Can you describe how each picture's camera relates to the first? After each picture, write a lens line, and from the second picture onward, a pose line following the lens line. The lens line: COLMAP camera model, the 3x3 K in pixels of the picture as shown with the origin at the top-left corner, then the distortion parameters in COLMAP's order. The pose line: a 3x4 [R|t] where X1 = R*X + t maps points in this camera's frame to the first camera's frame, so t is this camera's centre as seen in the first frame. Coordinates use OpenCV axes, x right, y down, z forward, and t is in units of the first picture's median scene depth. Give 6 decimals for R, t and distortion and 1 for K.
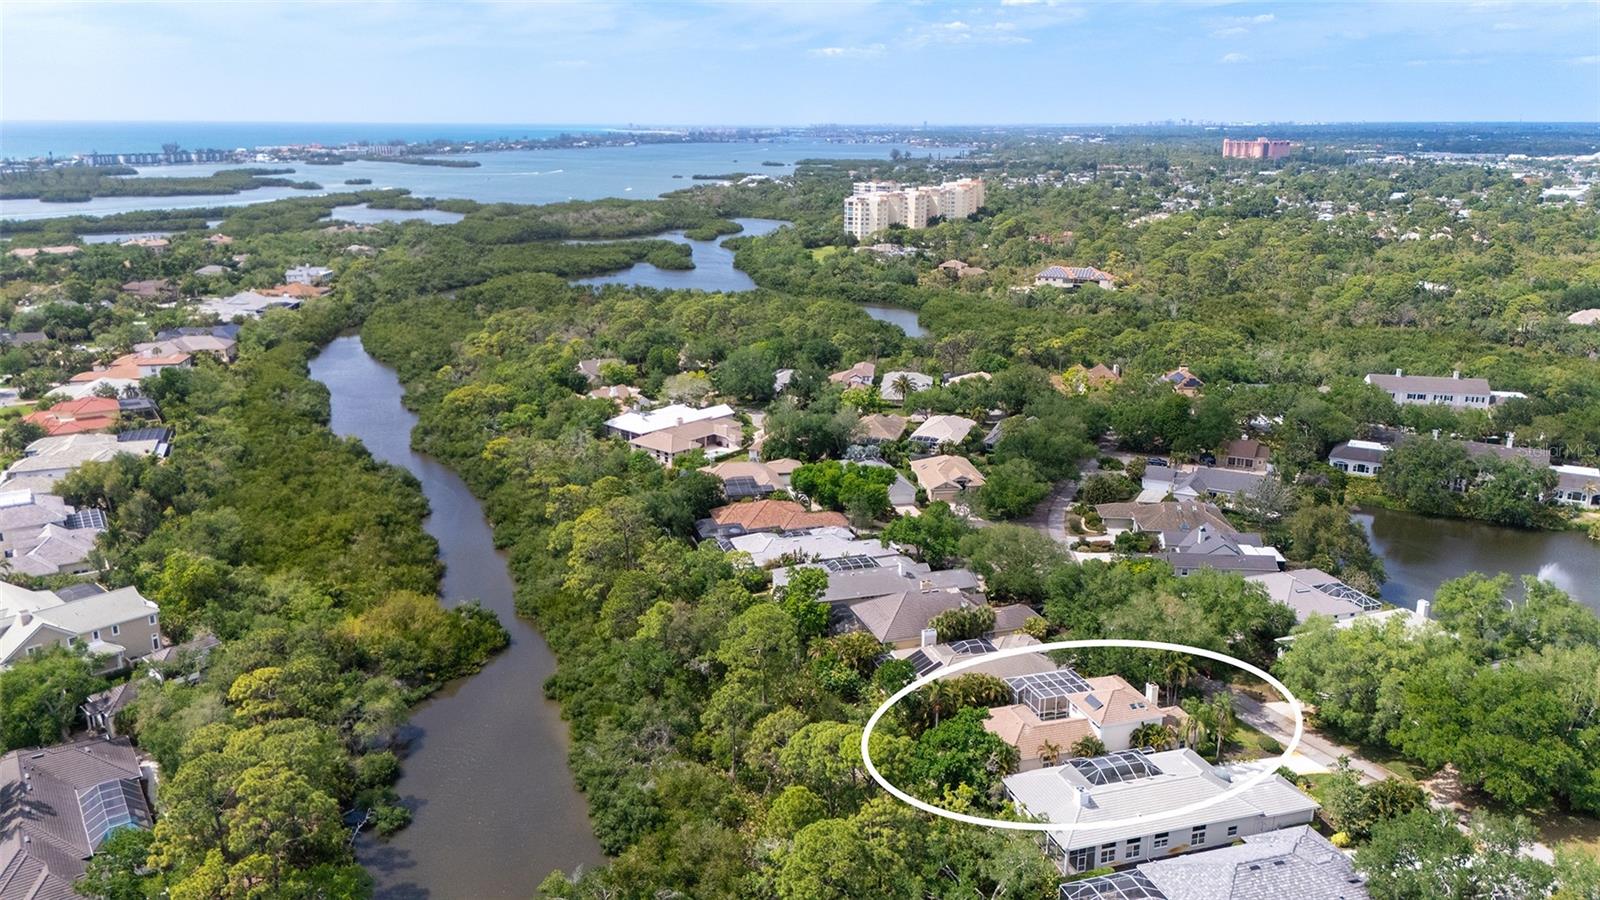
lens RADIAL K [[1171.0, 0, 792.2], [0, 1171.0, 440.1], [0, 0, 1]] dist [0.079148, -0.104225]
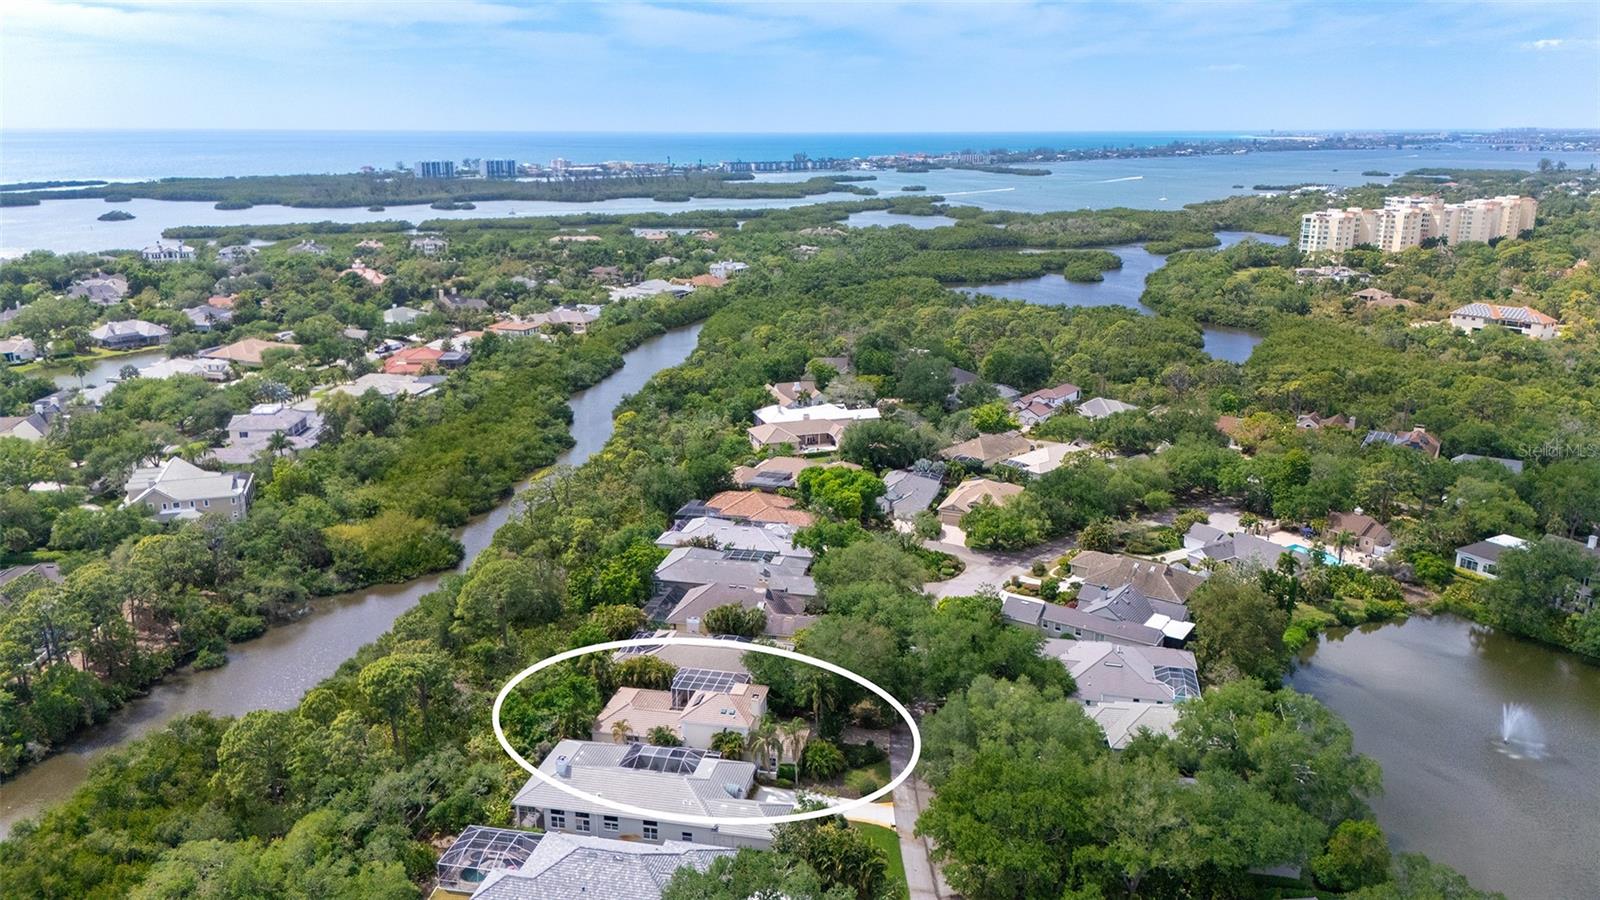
lens RADIAL K [[1171.0, 0, 792.2], [0, 1171.0, 440.1], [0, 0, 1]] dist [0.079148, -0.104225]
pose [[0.866622, 0.123629, -0.483407, 0.075505], [-0.126584, 0.991597, 0.026663, -0.004134], [0.482641, 0.038085, 0.874990, 0.011695]]
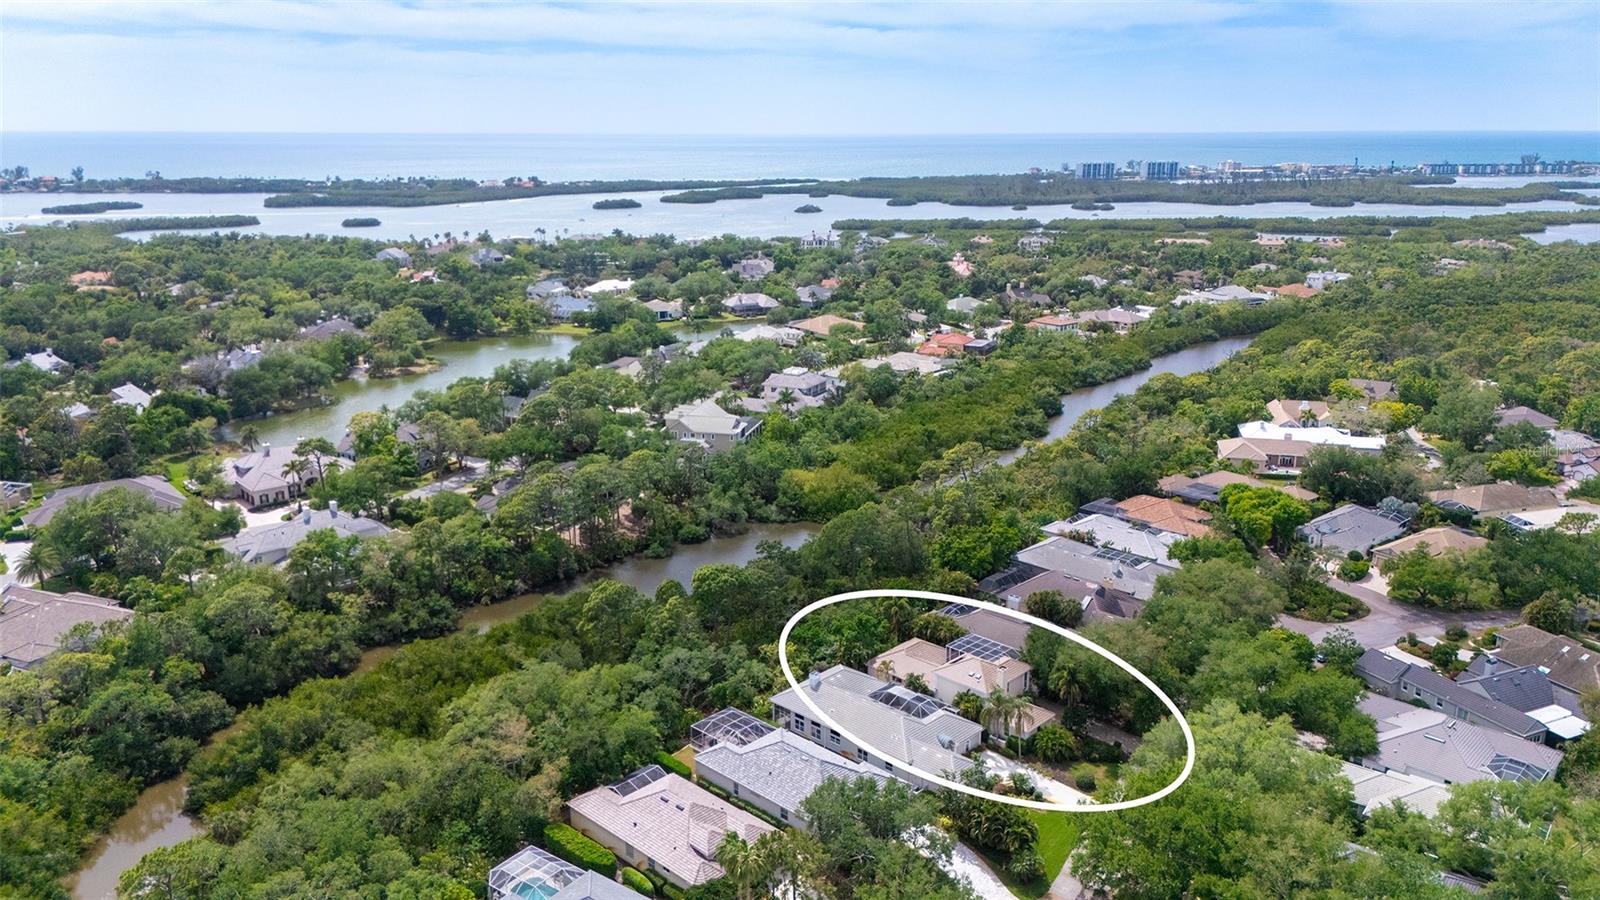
lens RADIAL K [[1171.0, 0, 792.2], [0, 1171.0, 440.1], [0, 0, 1]] dist [0.079148, -0.104225]
pose [[0.465556, 0.217716, -0.857821, 0.112164], [-0.224172, 0.966670, 0.123680, -0.009108], [0.856157, 0.134719, 0.498845, 0.030601]]
